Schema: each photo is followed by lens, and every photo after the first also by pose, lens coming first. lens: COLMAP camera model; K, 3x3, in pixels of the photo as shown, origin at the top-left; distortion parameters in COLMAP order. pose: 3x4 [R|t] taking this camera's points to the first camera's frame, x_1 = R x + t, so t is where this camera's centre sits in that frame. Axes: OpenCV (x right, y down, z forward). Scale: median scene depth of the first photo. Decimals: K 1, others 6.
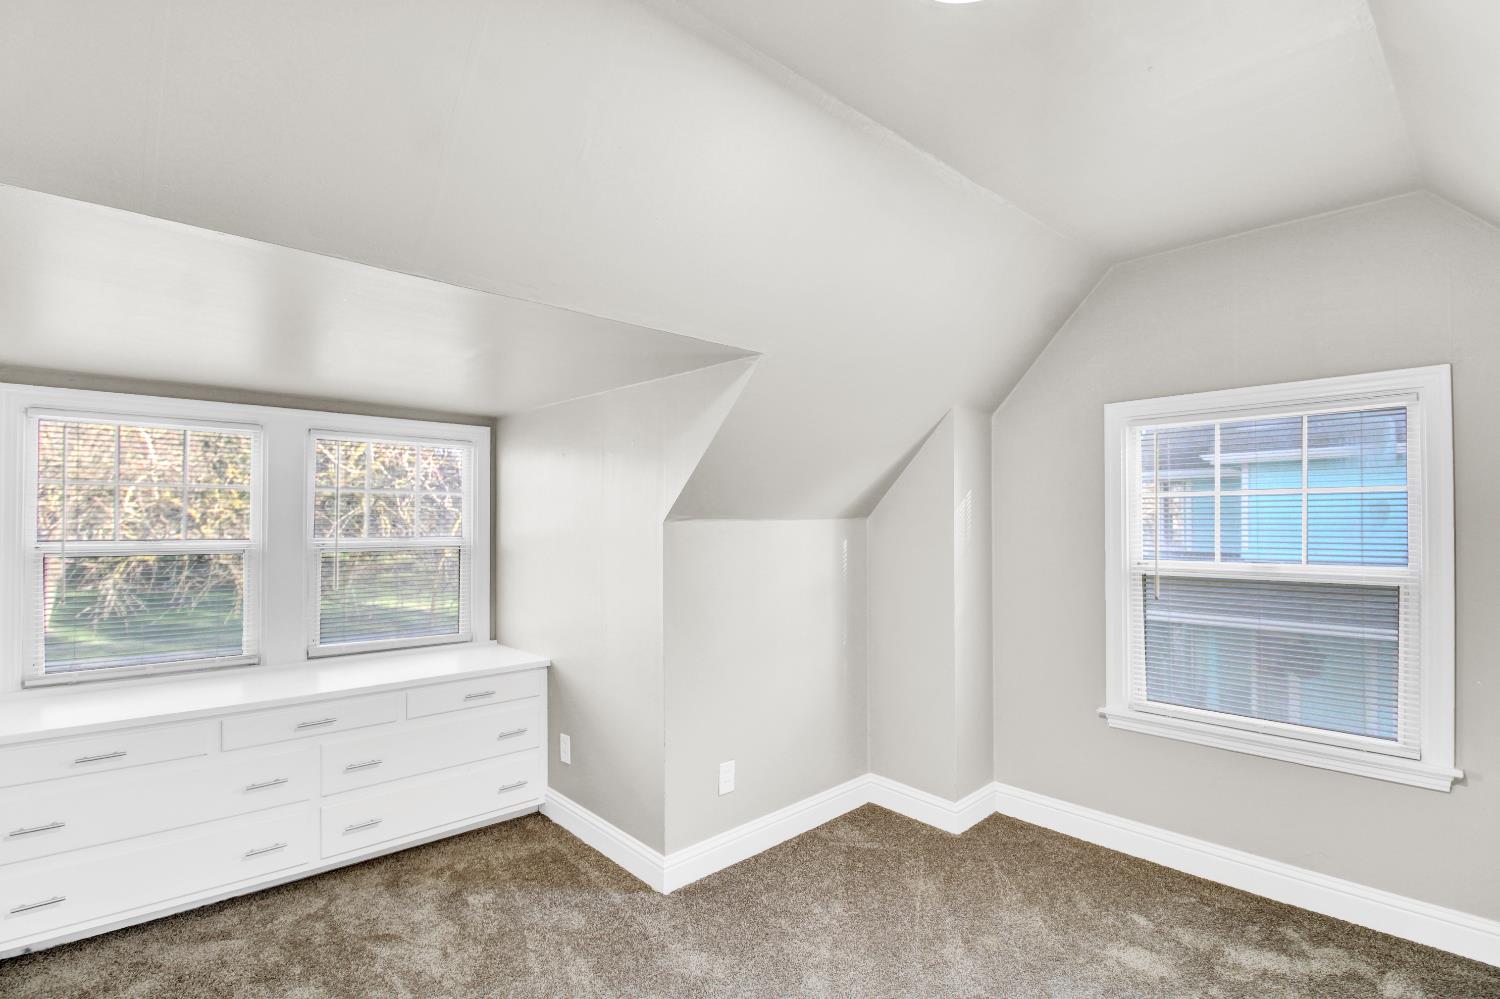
lens RADIAL K [[717.2, 0, 751.0], [0, 717.2, 511.9], [0, 0, 1]] dist [-0.000101, -0.013732]
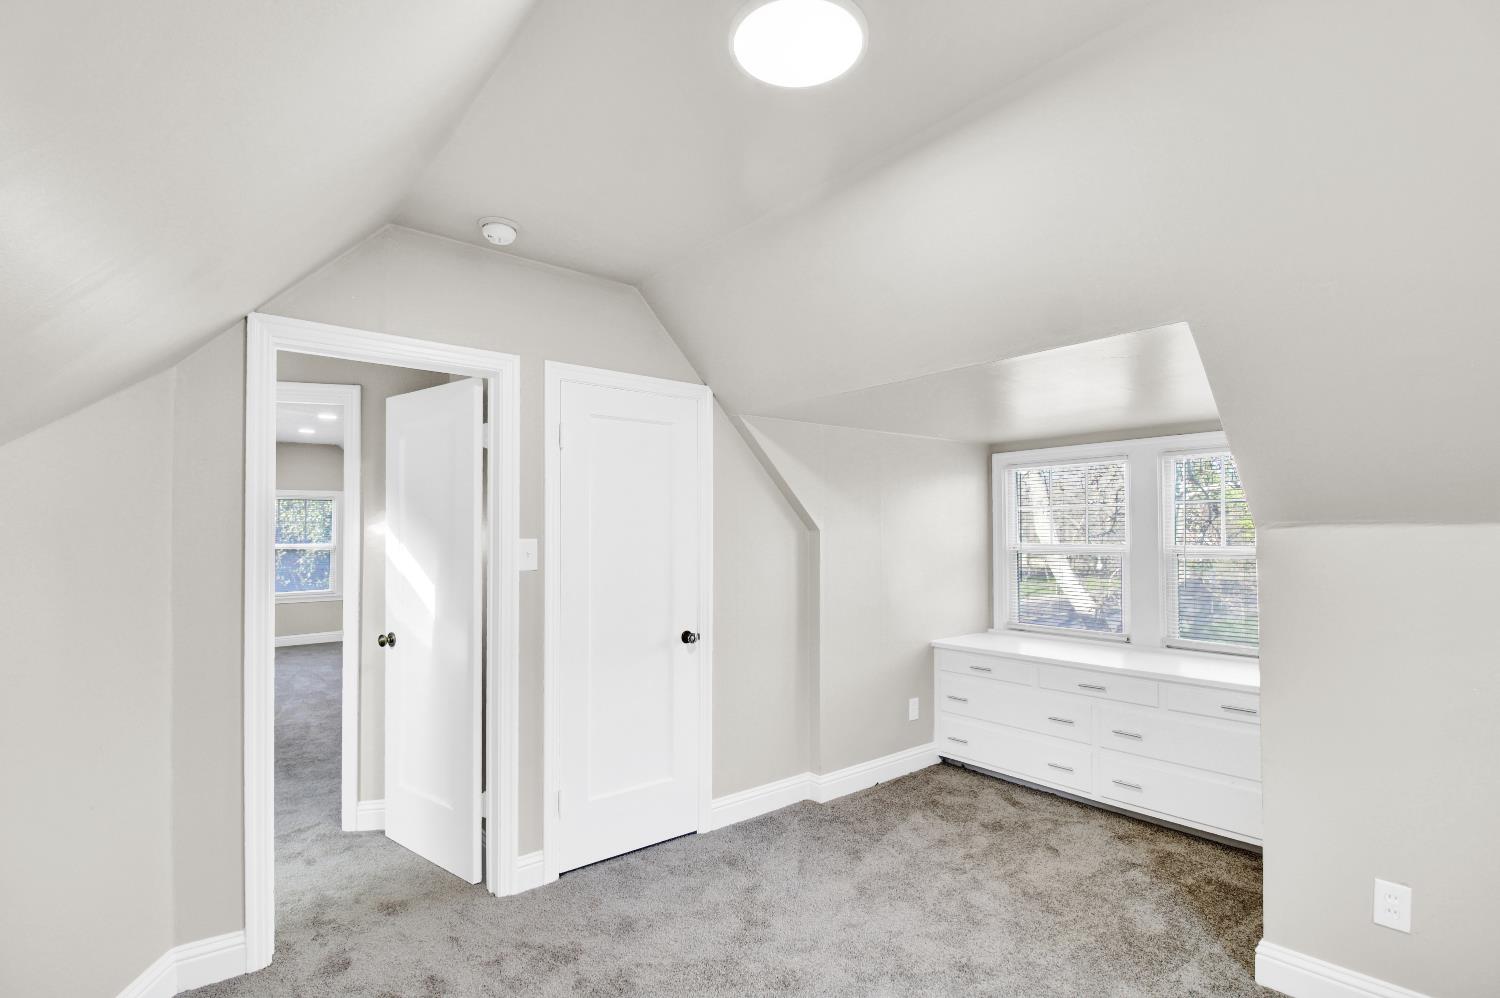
lens RADIAL K [[717.2, 0, 751.0], [0, 717.2, 511.4], [0, 0, 1]] dist [-0.000101, -0.013732]
pose [[-0.068893, -0.030362, -0.997162, 0.722680], [0.017487, 0.999346, -0.031637, 0.008676], [0.997471, -0.019617, -0.068317, 0.471393]]
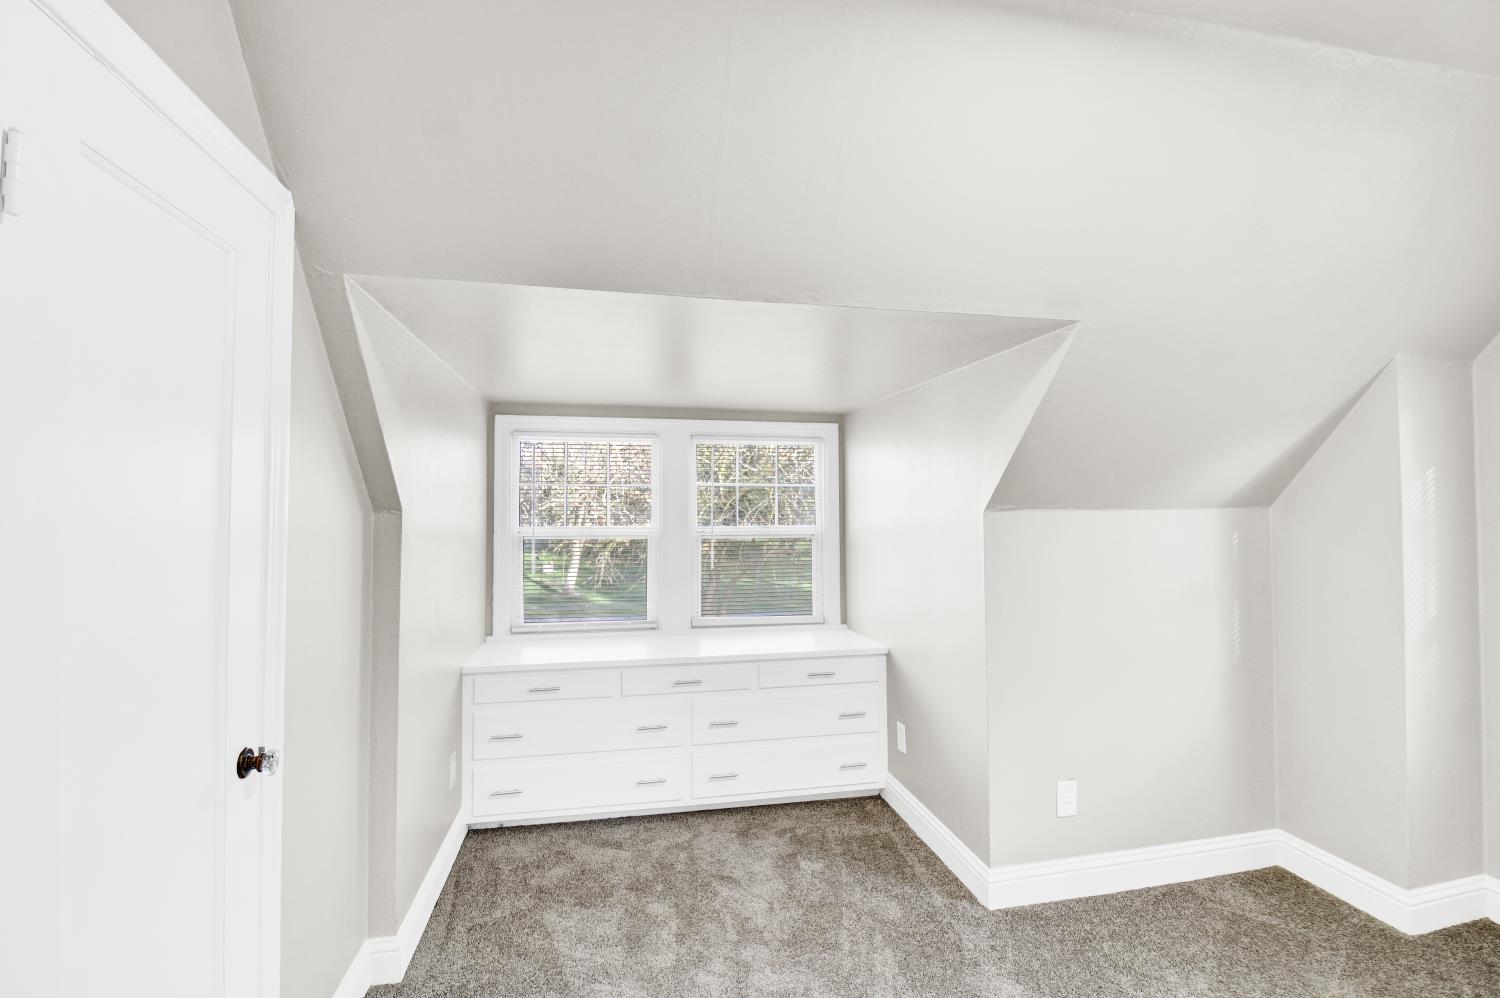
lens RADIAL K [[713.6, 0, 755.6], [0, 713.6, 490.9], [0, 0, 1]] dist [0.001222, -0.013928]
pose [[0.857853, -0.017255, -0.513605, 0.101158], [0.009432, 0.999796, -0.017835, -0.000187], [0.513808, 0.010456, 0.857842, 0.036929]]
